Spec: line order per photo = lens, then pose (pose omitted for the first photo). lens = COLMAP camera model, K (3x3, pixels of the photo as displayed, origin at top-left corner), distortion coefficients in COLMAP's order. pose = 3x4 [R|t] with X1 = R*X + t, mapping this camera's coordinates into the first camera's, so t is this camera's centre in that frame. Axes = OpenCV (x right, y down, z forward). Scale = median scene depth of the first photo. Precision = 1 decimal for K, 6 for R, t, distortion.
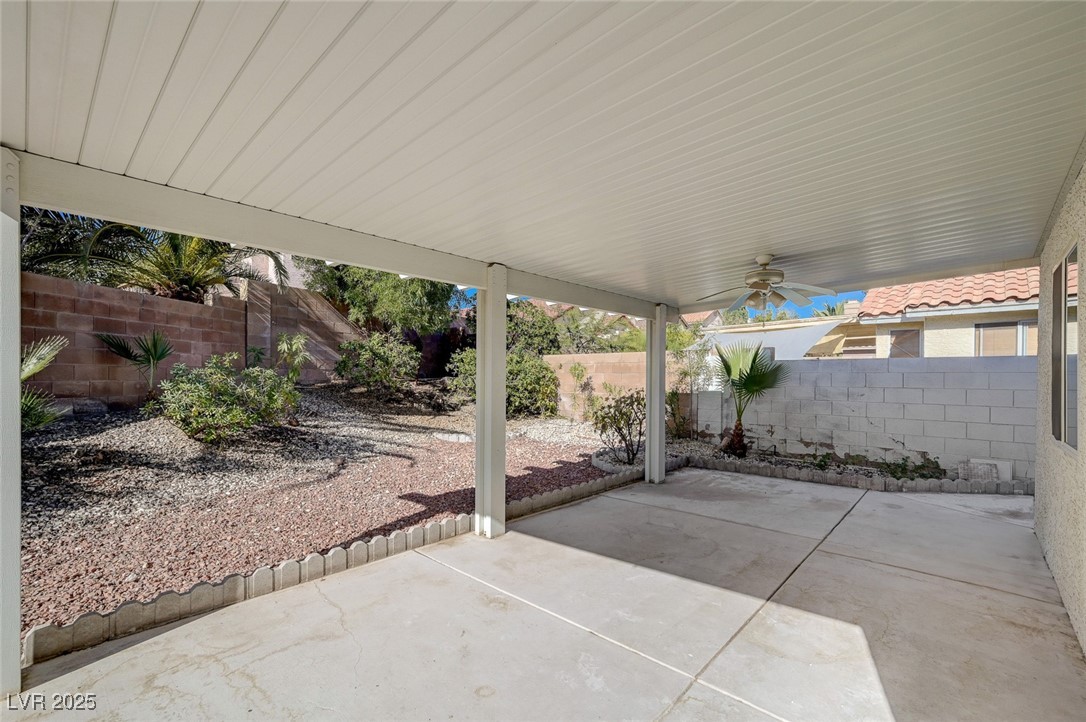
lens RADIAL K [[467.8, 0, 553.4], [0, 467.8, 378.9], [0, 0, 1]] dist [-0.000403, -0.000150]
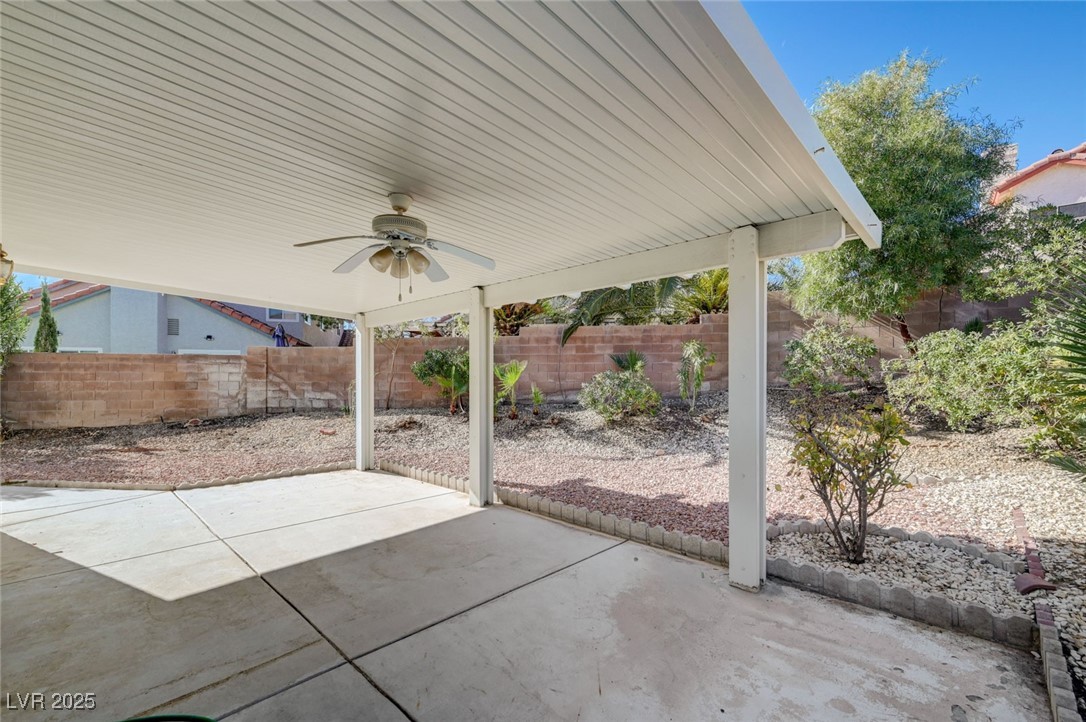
lens RADIAL K [[467.8, 0, 547.9], [0, 467.8, 368.3], [0, 0, 1]] dist [-0.000403, -0.000150]
pose [[-0.031927, -0.029417, -0.999057, 0.832401], [-0.001822, 0.999567, -0.029373, 0.006278], [0.999489, 0.000883, -0.031967, 0.916863]]
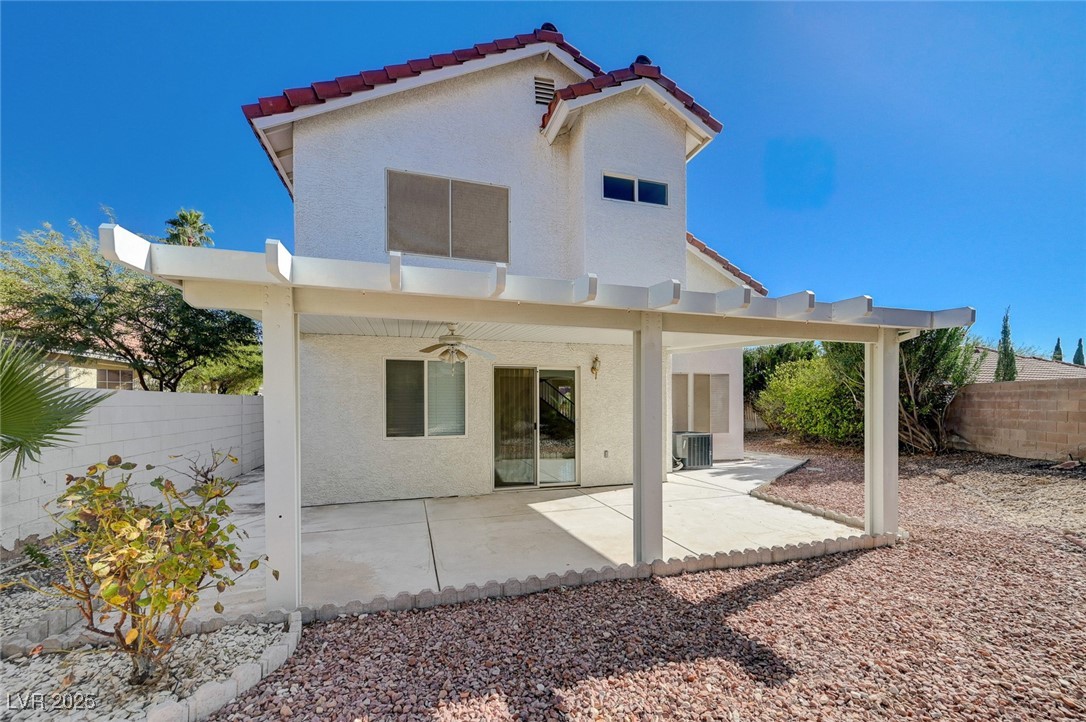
lens RADIAL K [[434.2, 0, 549.5], [0, 434.2, 400.9], [0, 0, 1]] dist [-0.002403, 0.000372]
pose [[-0.863531, -0.006327, 0.504256, -0.324788], [-0.003974, 0.999976, 0.005742, -0.033256], [-0.504280, 0.002955, -0.863535, 1.452174]]
